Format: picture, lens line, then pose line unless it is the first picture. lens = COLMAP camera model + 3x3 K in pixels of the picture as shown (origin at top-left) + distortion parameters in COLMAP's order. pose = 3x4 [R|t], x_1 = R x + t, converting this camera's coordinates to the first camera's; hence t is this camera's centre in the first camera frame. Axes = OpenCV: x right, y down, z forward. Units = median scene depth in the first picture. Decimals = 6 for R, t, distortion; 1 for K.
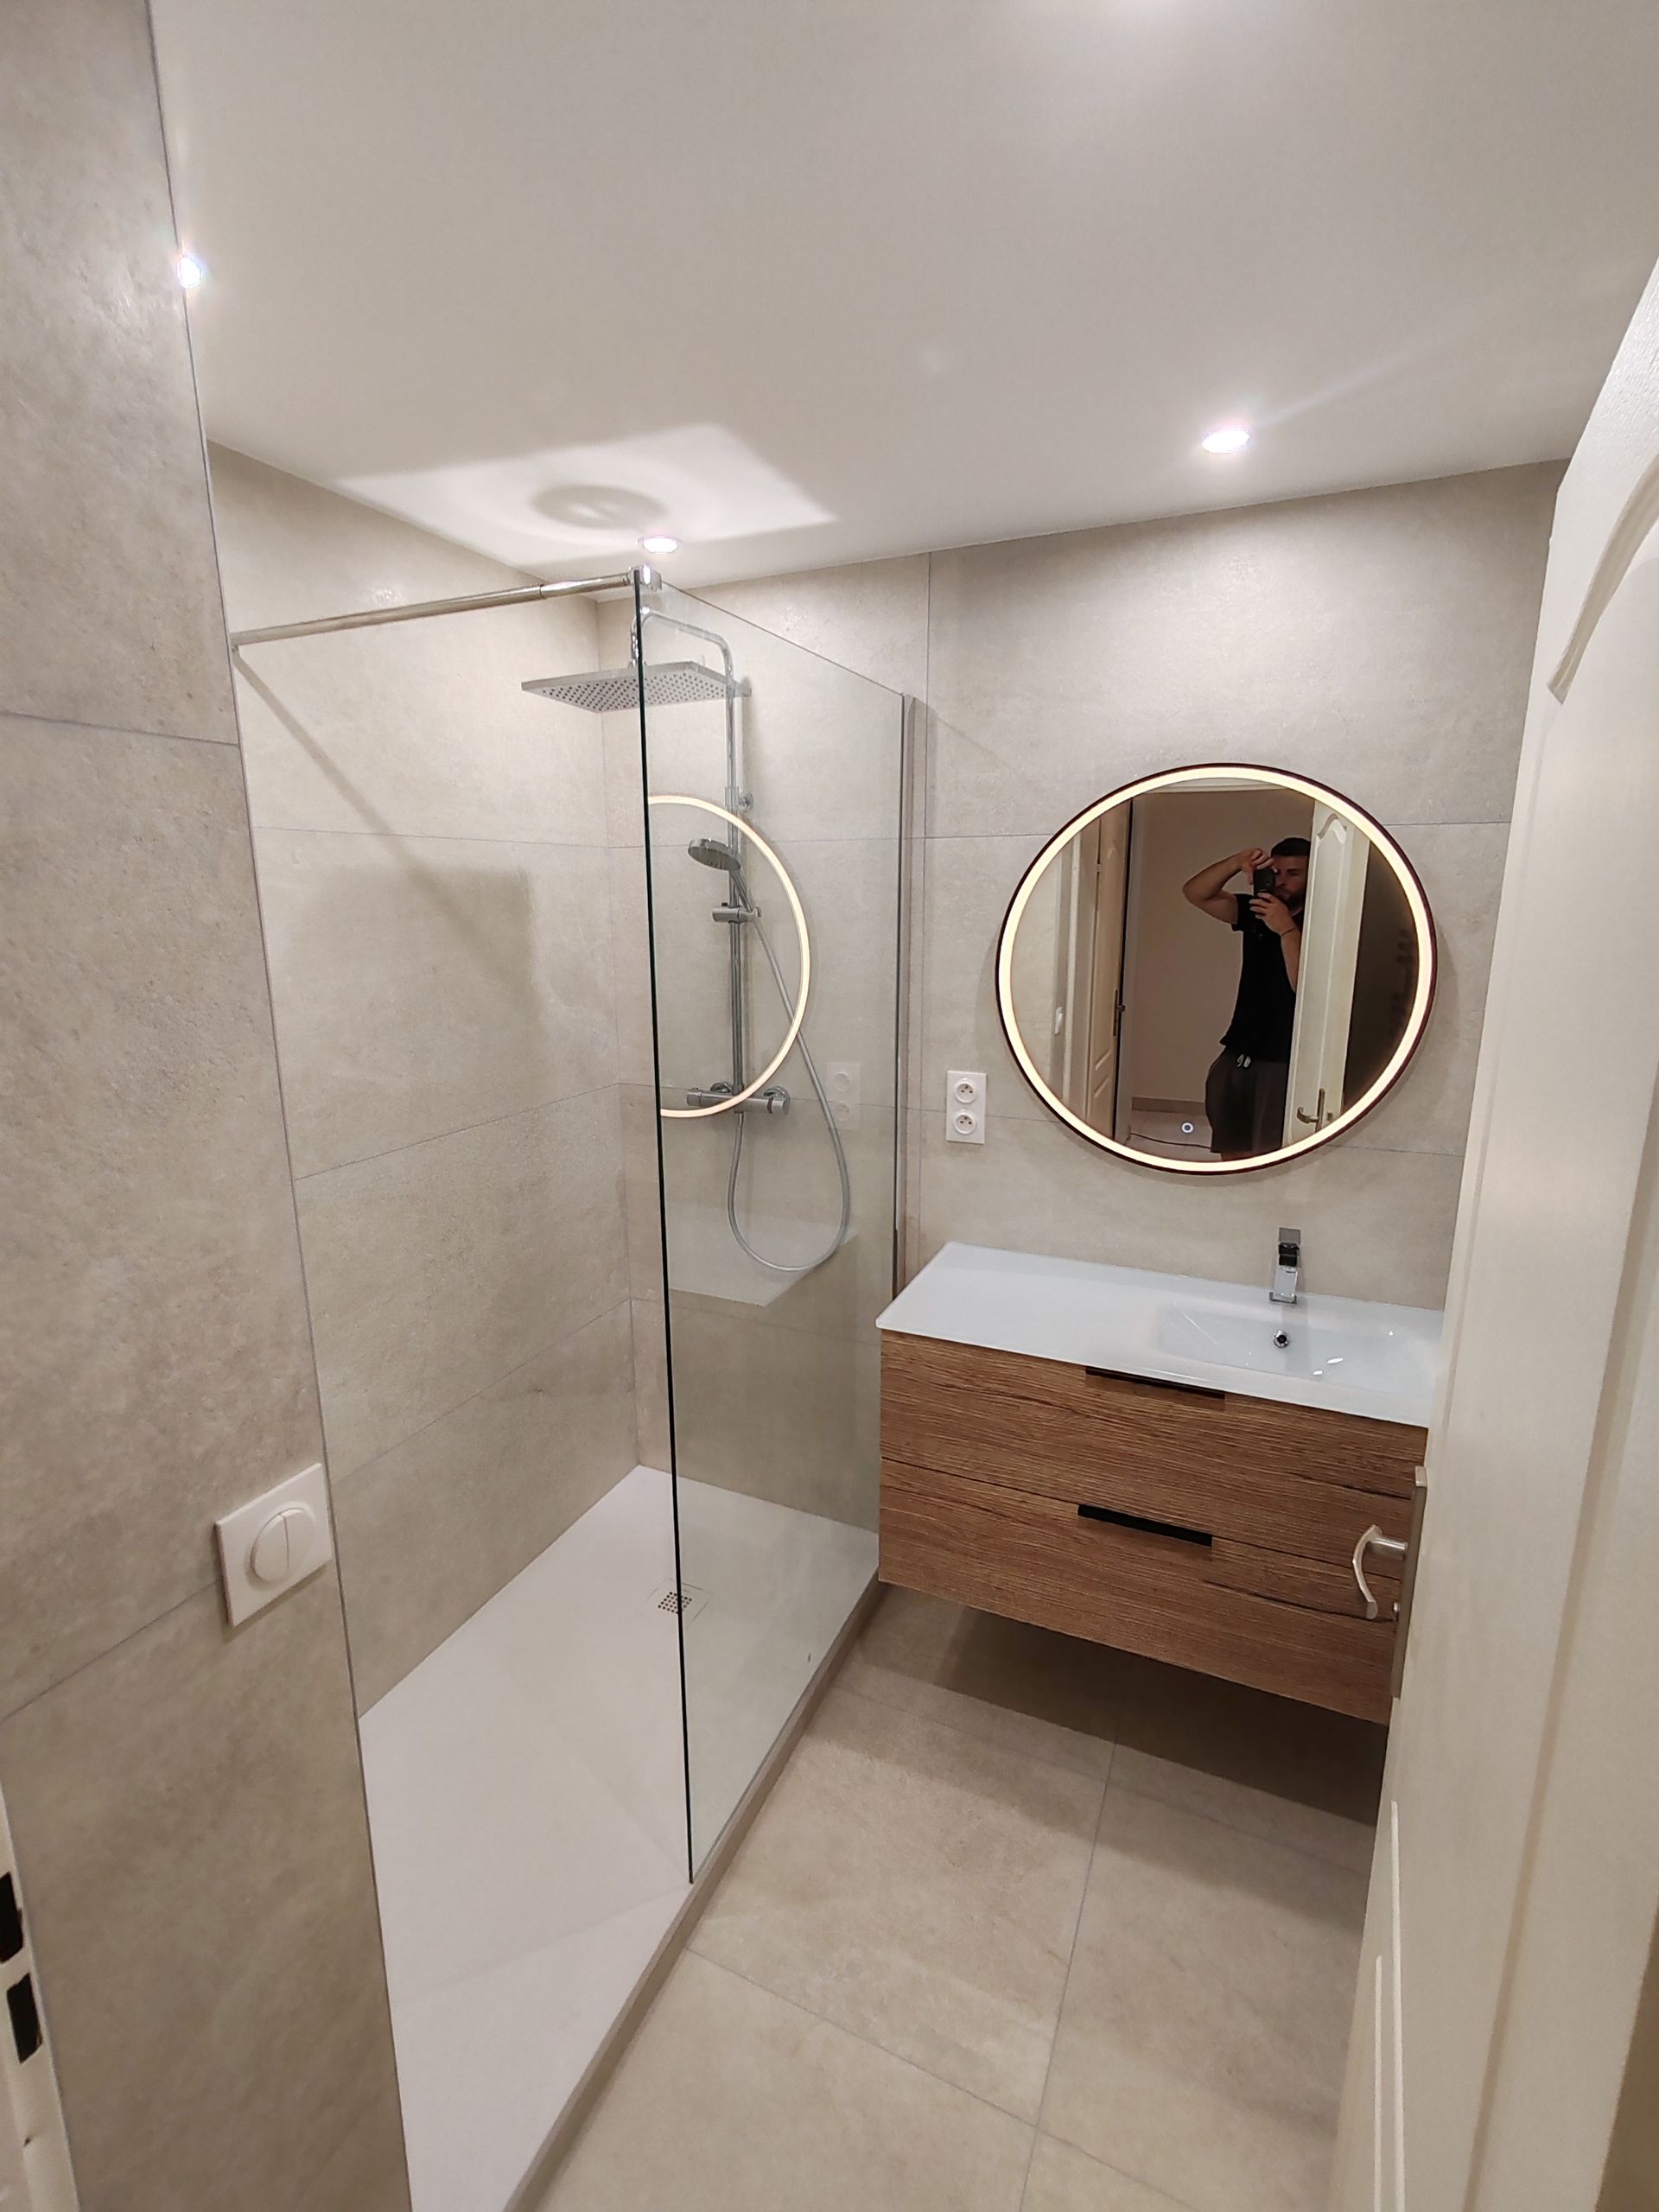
lens RADIAL K [[1011.8, 0, 828.9], [0, 1011.8, 1099.8], [0, 0, 1]] dist [0.001761, 0.000478]
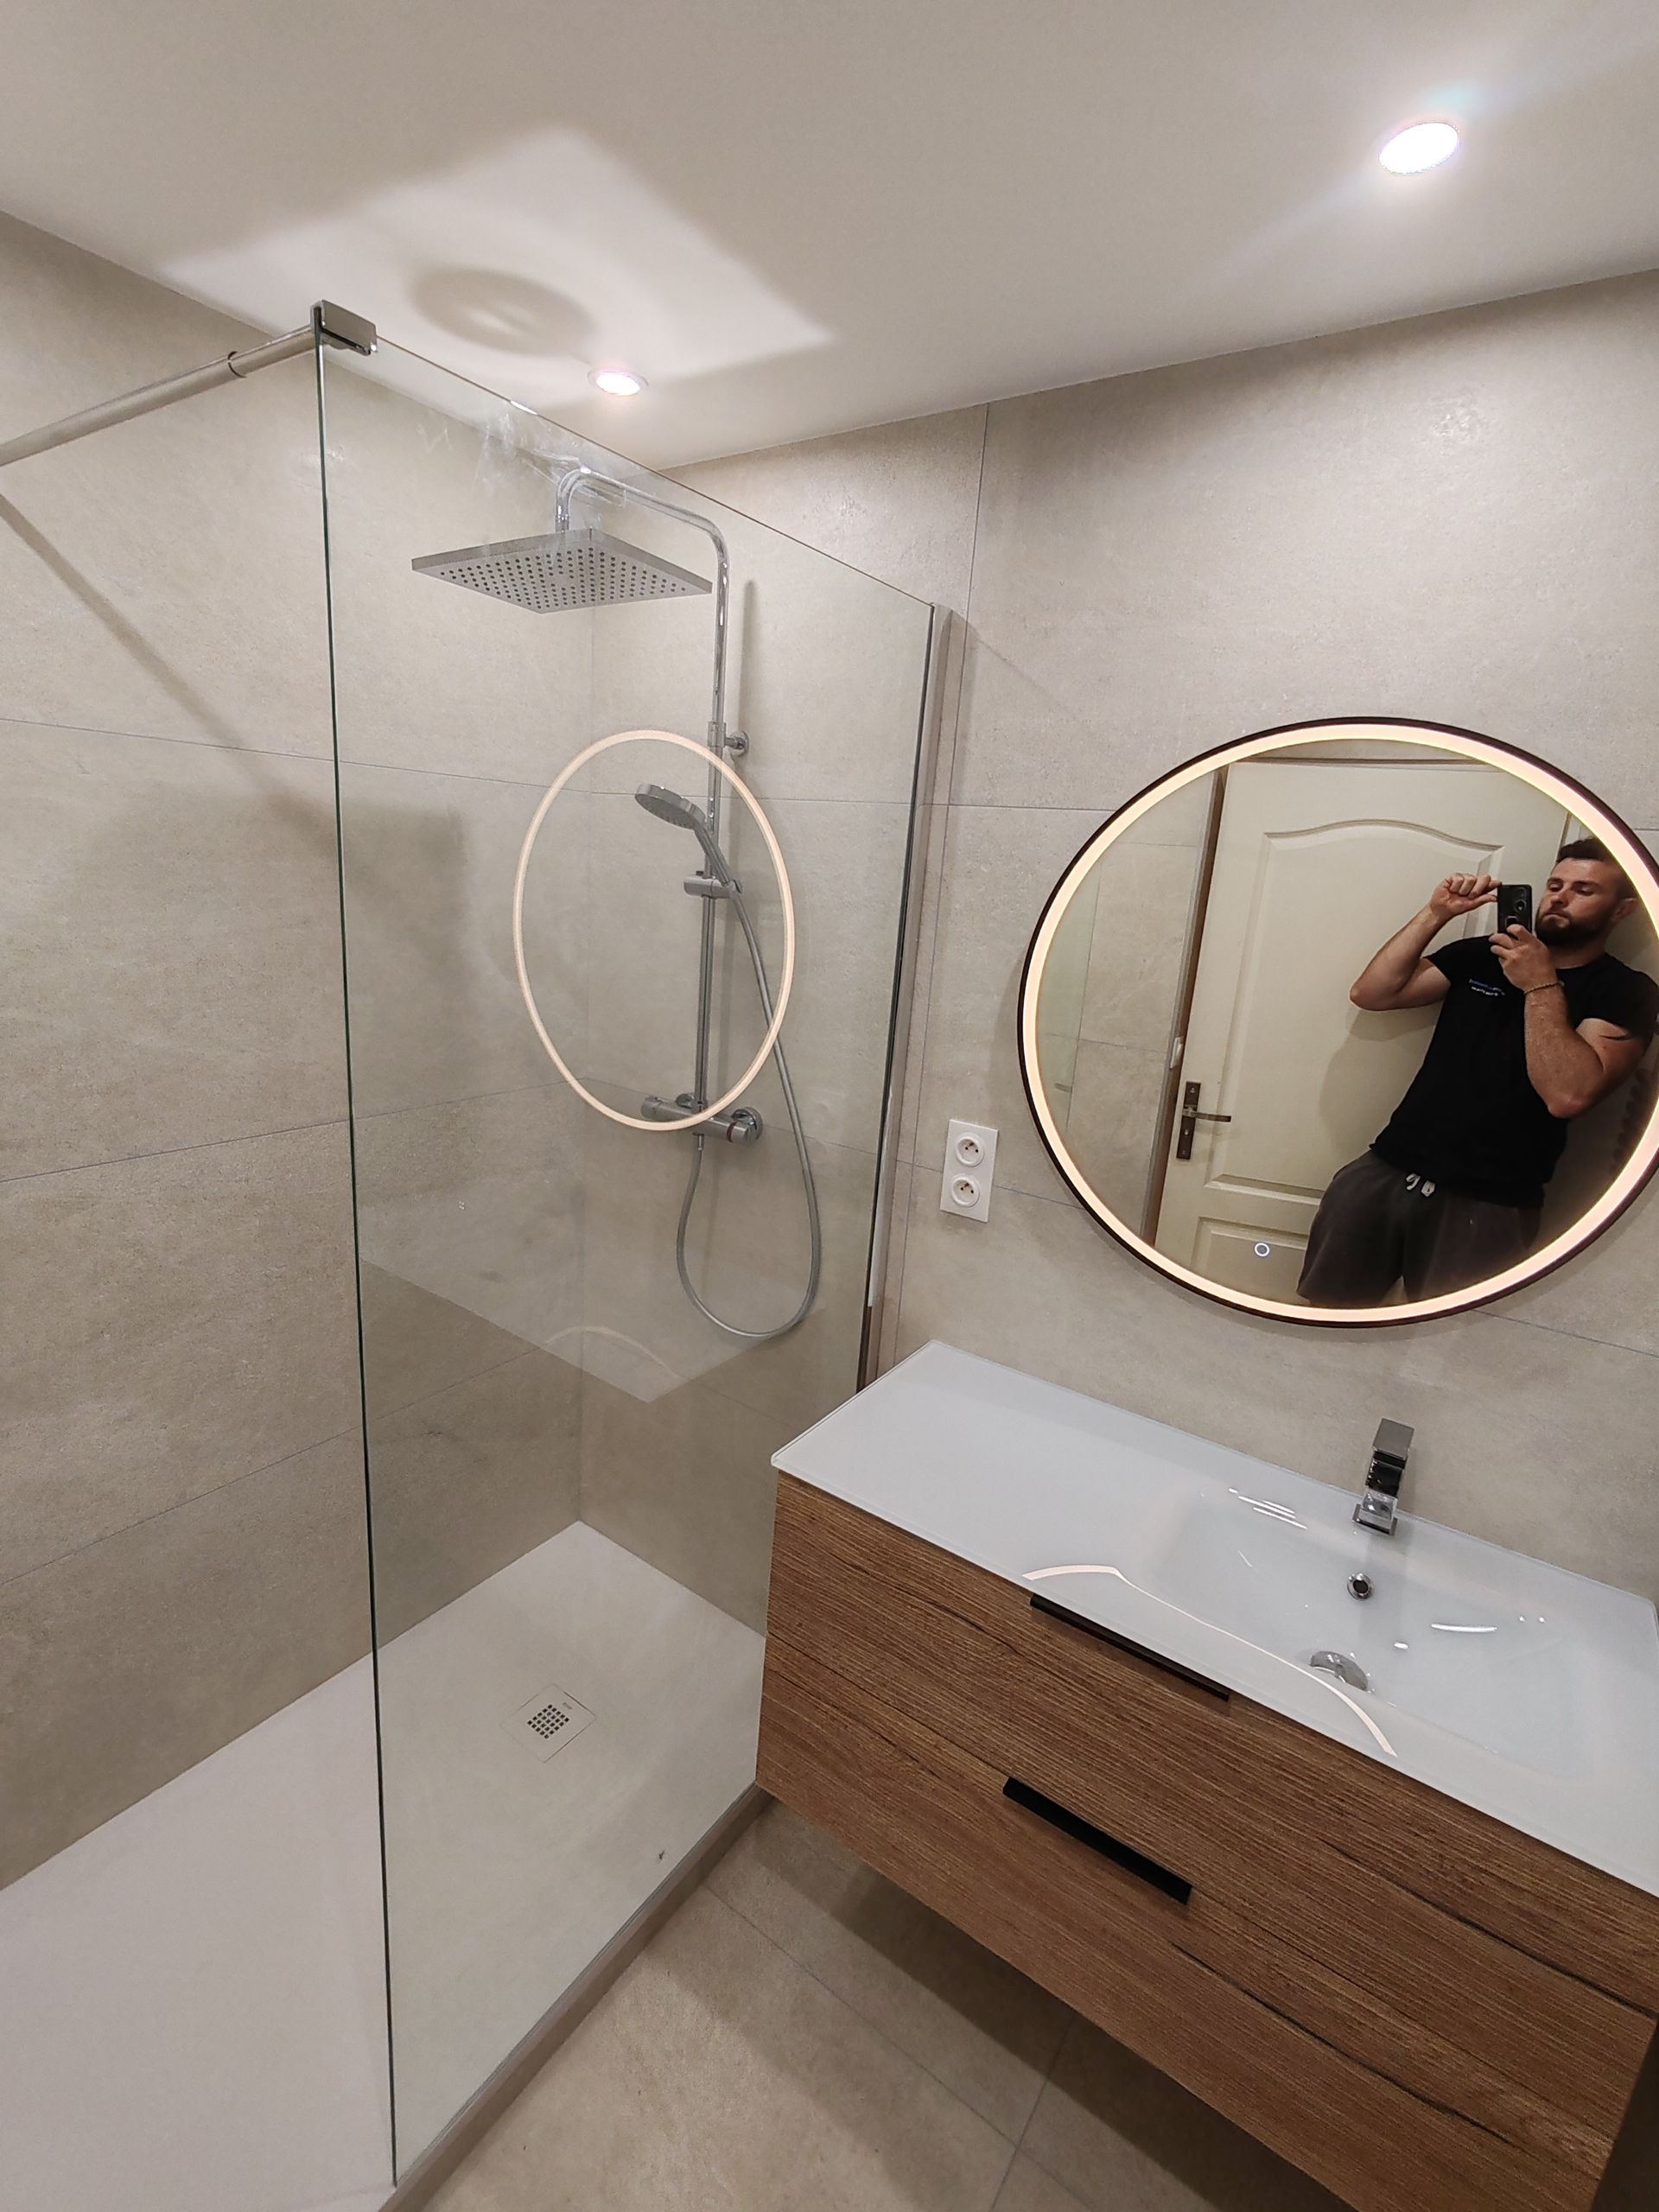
lens RADIAL K [[1011.8, 0, 828.9], [0, 1011.8, 1099.8], [0, 0, 1]] dist [0.001761, 0.000478]
pose [[0.979102, 0.118508, -0.165274, 0.161549], [-0.114879, 0.992884, 0.031378, -0.059532], [0.167816, -0.011736, 0.985748, 0.261524]]
